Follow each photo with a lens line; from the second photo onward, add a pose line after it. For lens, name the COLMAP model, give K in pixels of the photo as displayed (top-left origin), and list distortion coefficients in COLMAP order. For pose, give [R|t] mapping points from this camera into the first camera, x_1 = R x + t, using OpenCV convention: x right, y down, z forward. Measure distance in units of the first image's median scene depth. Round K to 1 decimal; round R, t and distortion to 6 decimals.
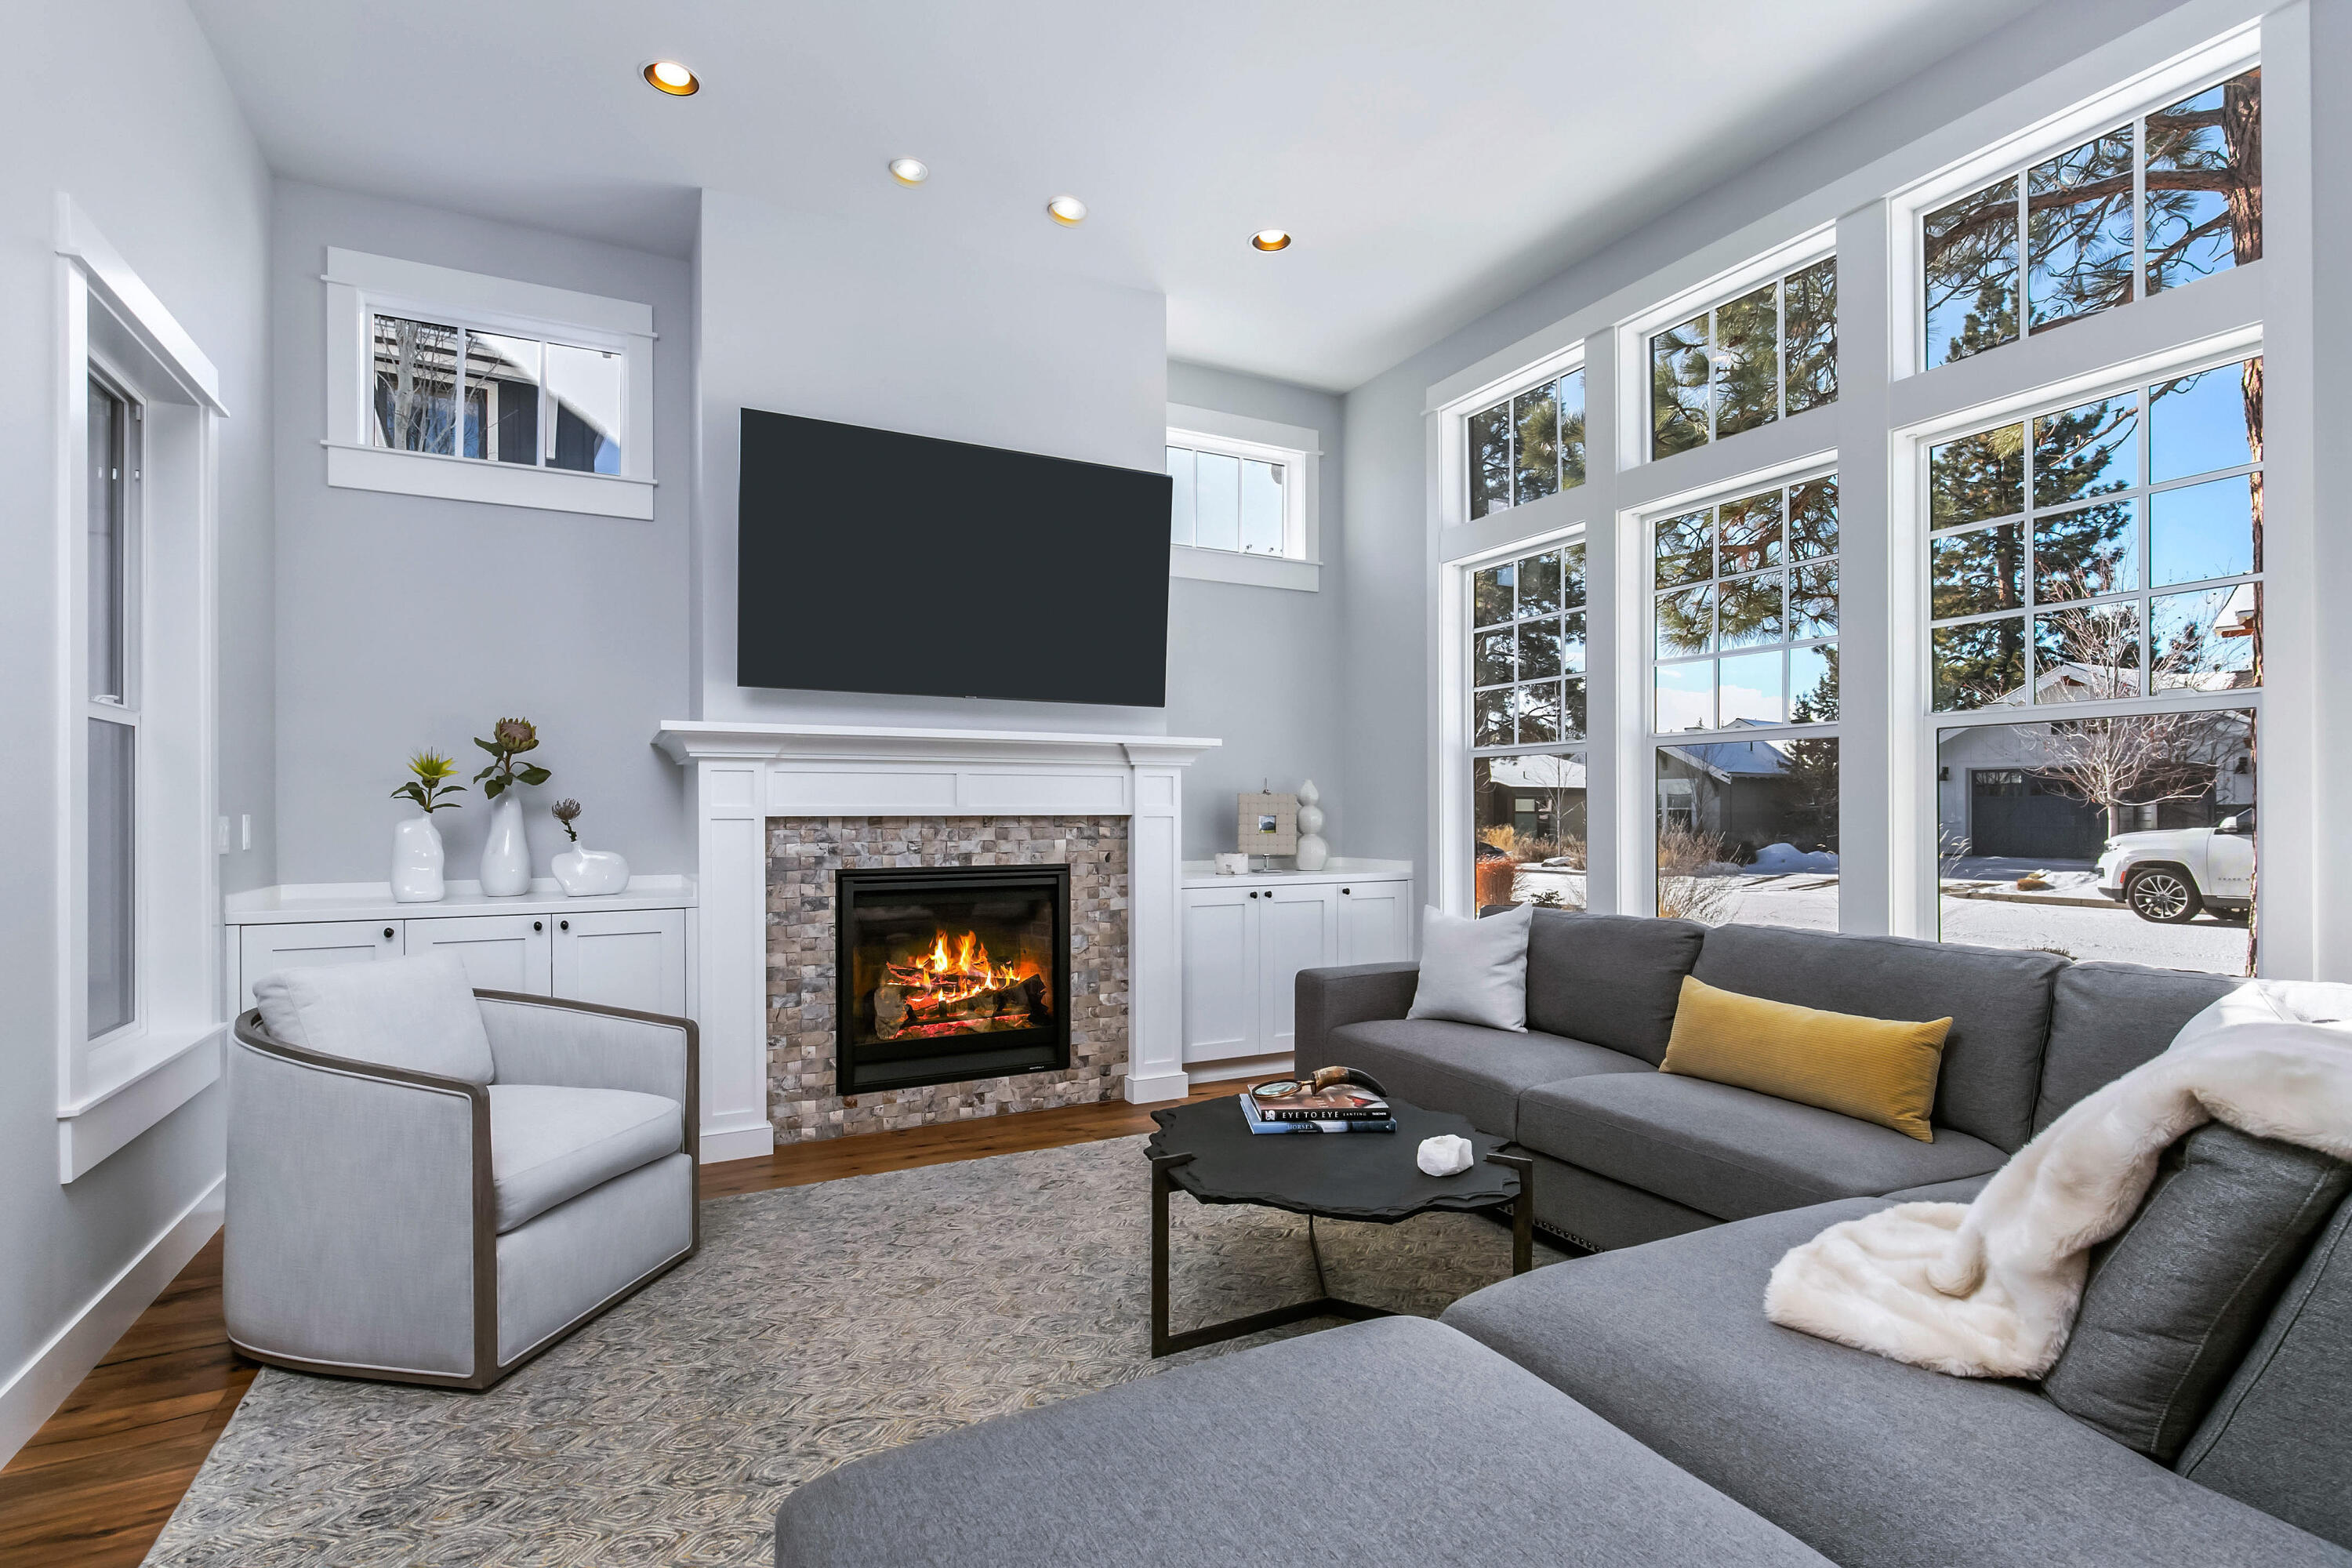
lens RADIAL K [[1138.6, 0, 1176.0], [0, 1138.6, 784.0], [0, 0, 1]] dist [0.000063, -0.000111]
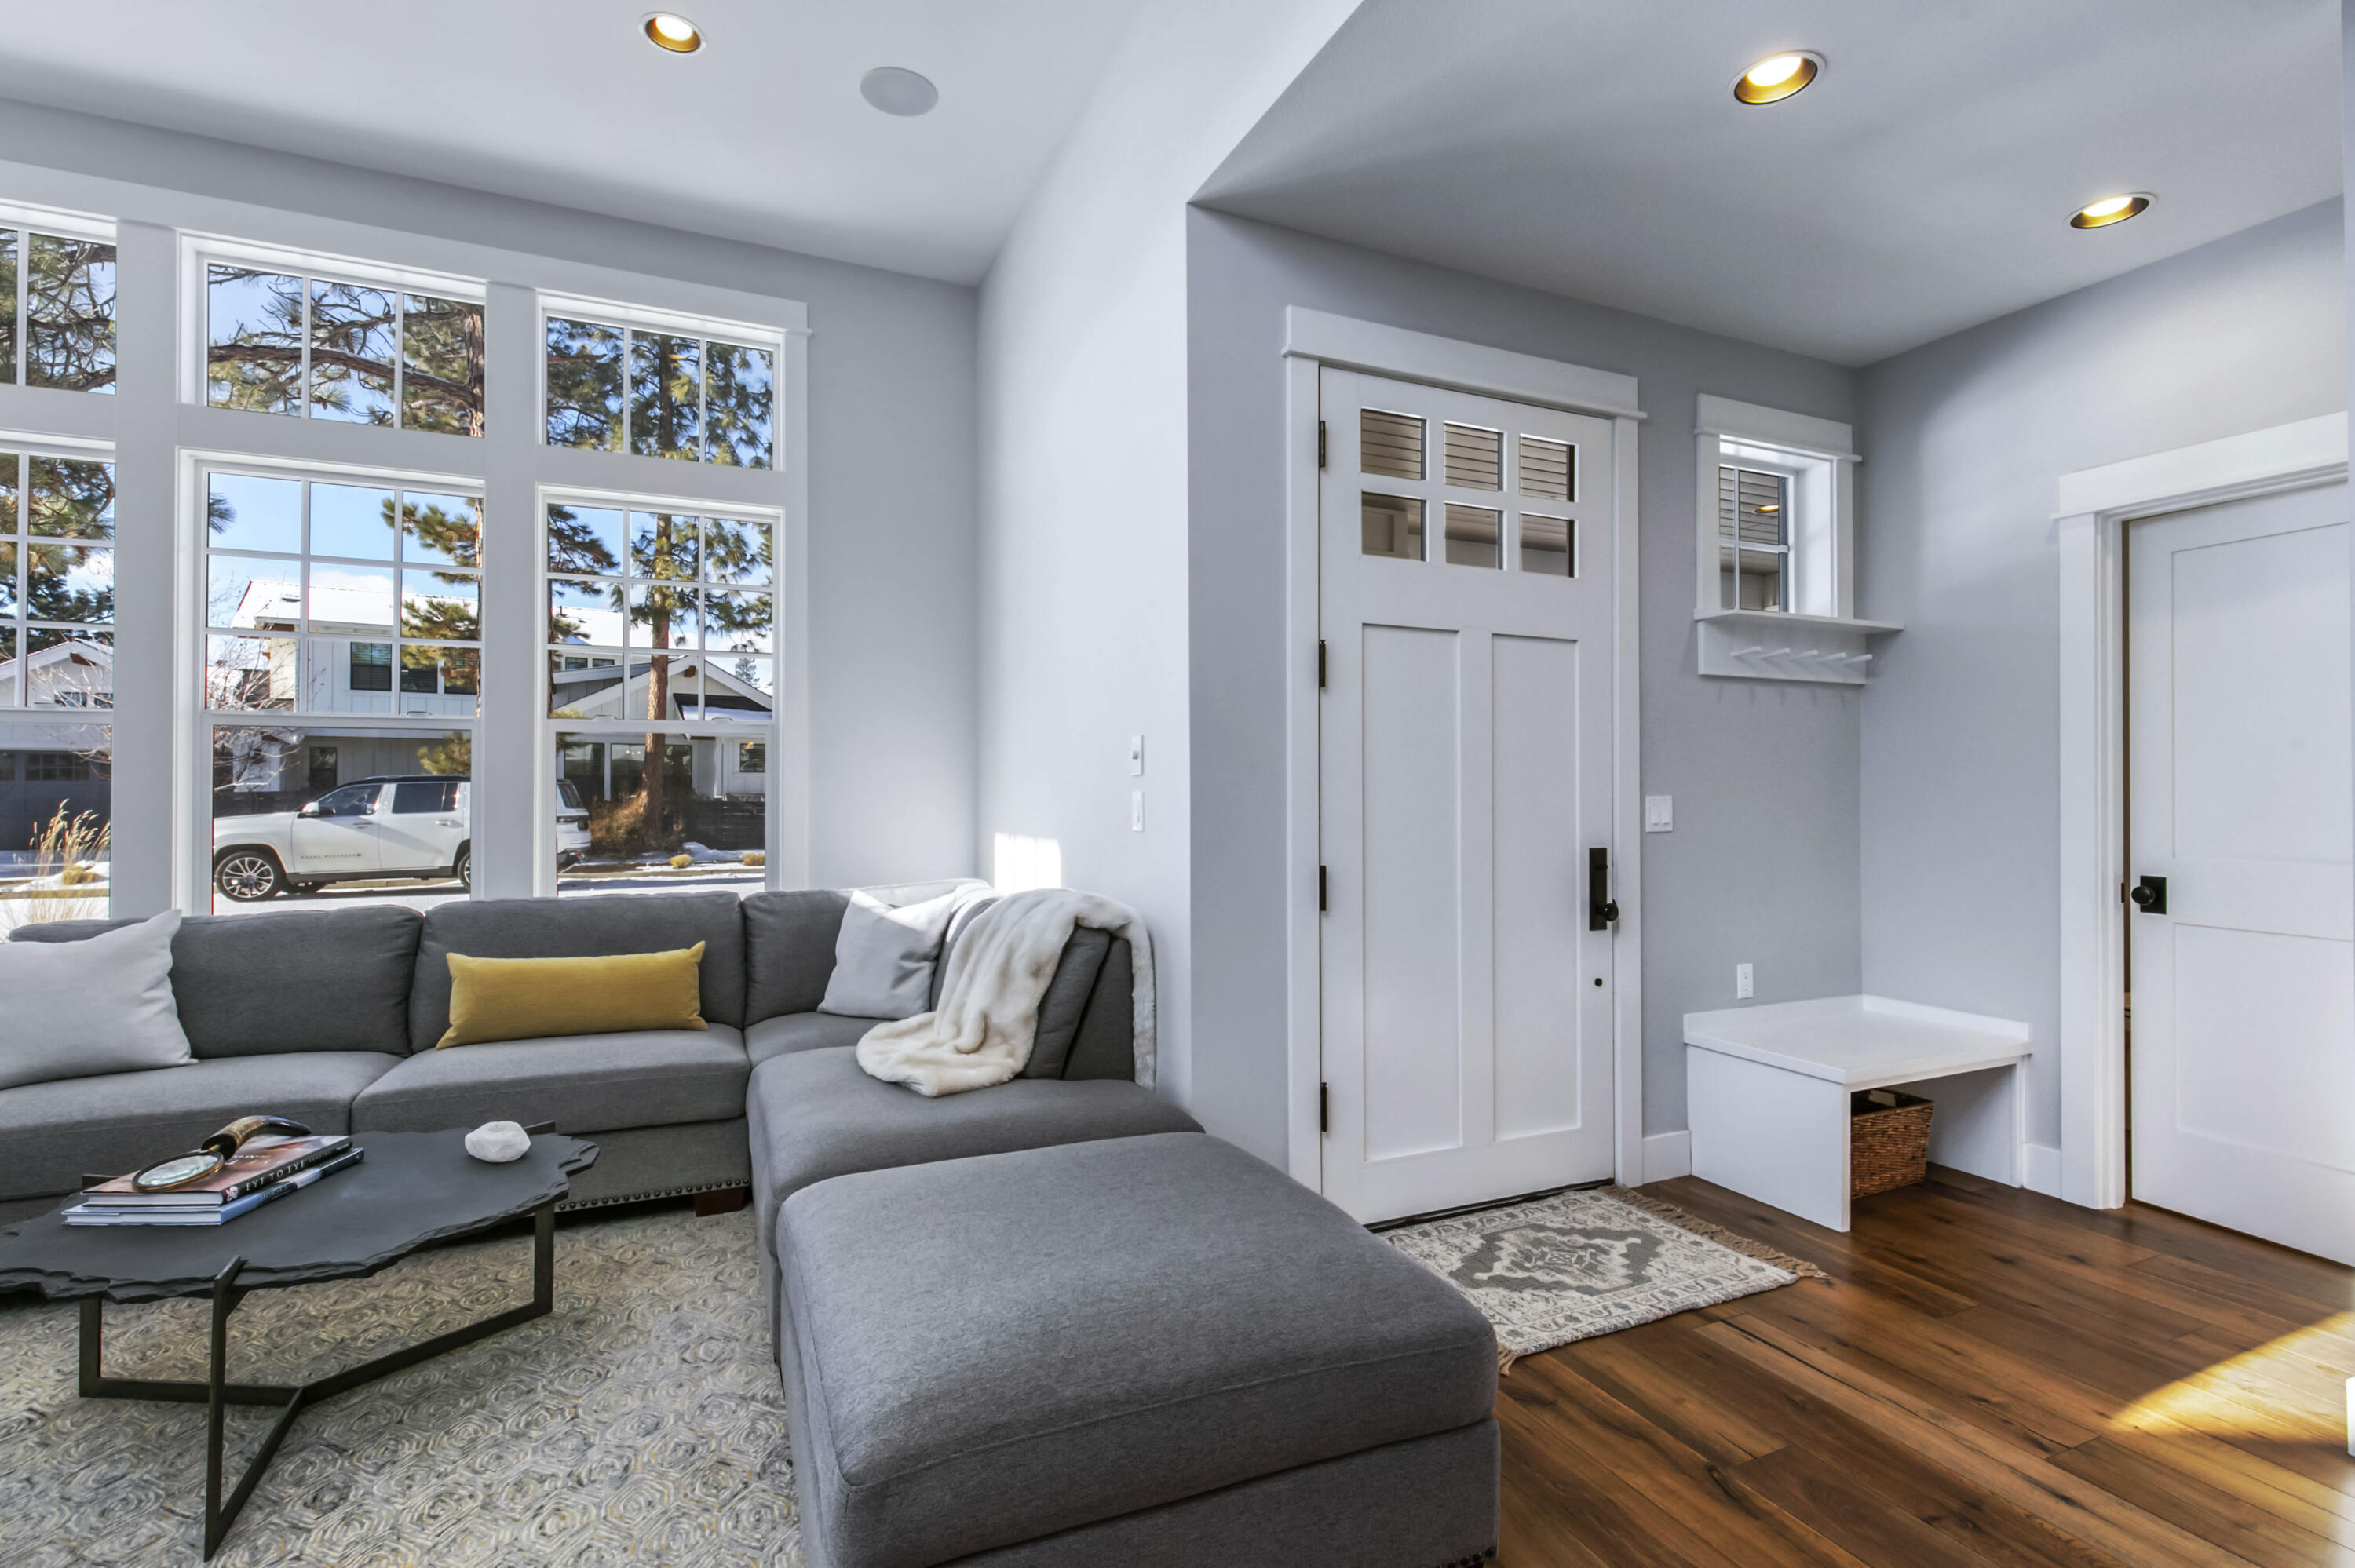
lens RADIAL K [[1122.8, 0, 1177.5], [0, 1122.8, 784.0], [0, 0, 1]] dist [0.018835, 0.000121]
pose [[0.041095, 0.009221, 0.999113, -0.654593], [-0.020856, 0.999747, -0.008369, 0.007763], [-0.998938, -0.020493, 0.041277, 0.331730]]
